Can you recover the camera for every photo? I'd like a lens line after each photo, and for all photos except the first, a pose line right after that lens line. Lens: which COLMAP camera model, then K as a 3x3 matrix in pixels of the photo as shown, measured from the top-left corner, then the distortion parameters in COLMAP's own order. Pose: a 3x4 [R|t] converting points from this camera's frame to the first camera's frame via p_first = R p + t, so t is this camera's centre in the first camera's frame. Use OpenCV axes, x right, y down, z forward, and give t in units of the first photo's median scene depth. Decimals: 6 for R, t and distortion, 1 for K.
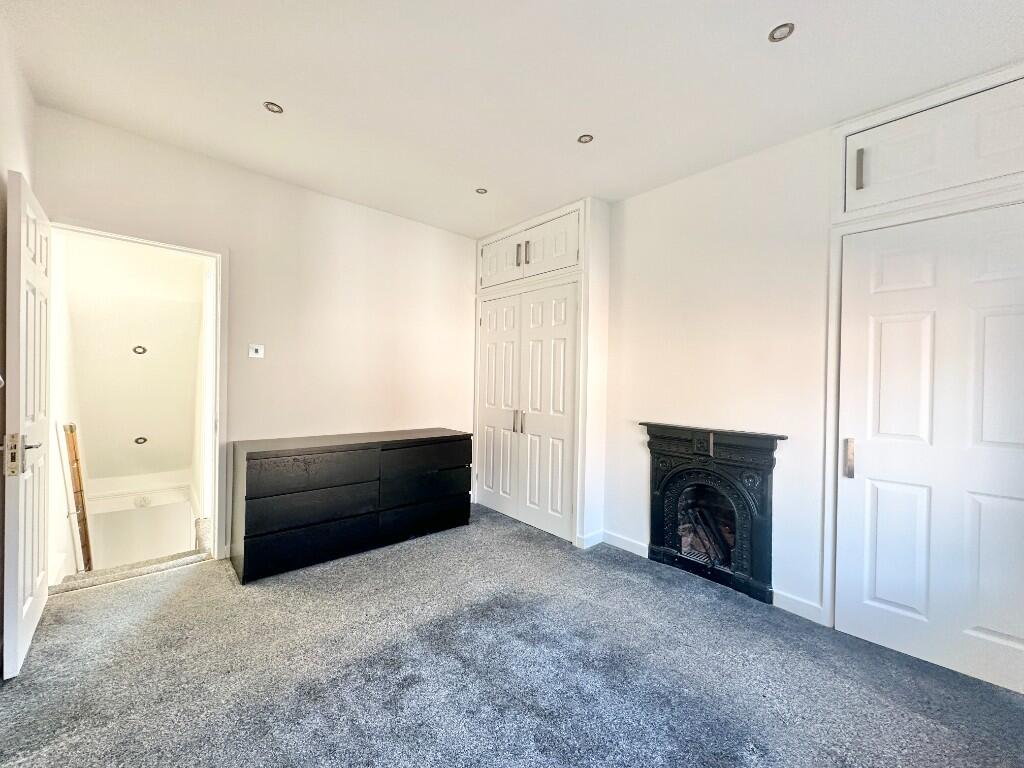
lens RADIAL K [[408.1, 0, 516.3], [0, 408.1, 385.6], [0, 0, 1]] dist [-0.003657, 0.000424]
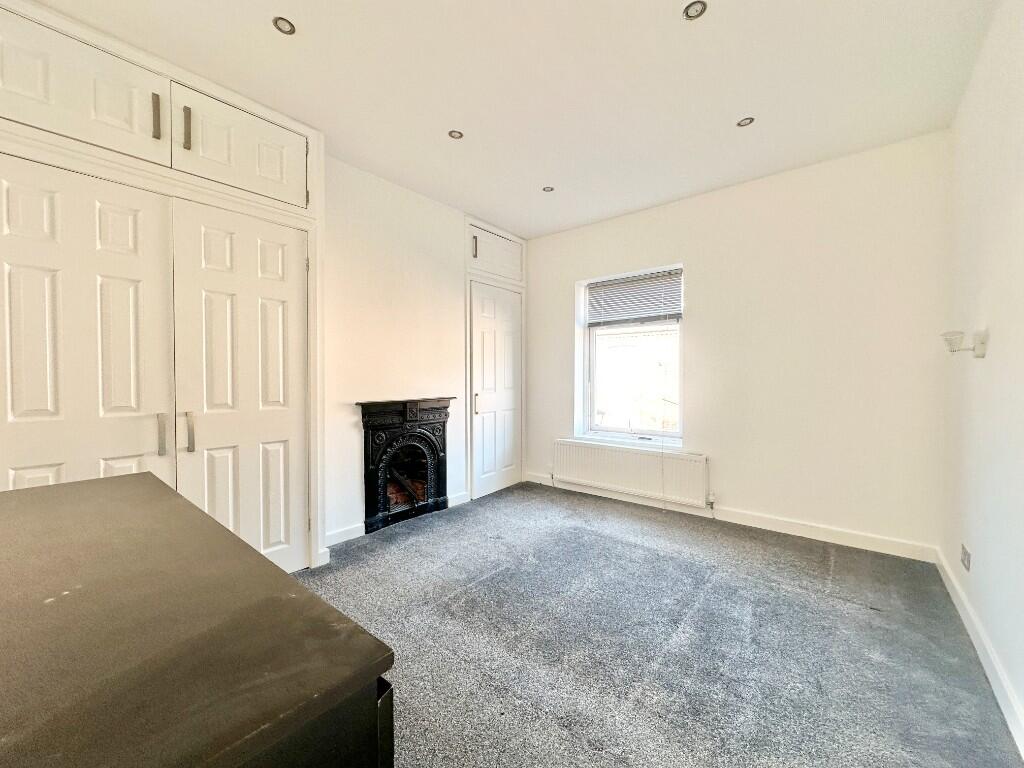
lens RADIAL K [[408.1, 0, 515.4], [0, 408.1, 378.8], [0, 0, 1]] dist [-0.003657, 0.000424]
pose [[-0.144283, -0.039047, 0.988766, -0.743940], [0.002751, 0.999201, 0.039861, -0.006222], [-0.989533, 0.008472, -0.144060, 0.787622]]
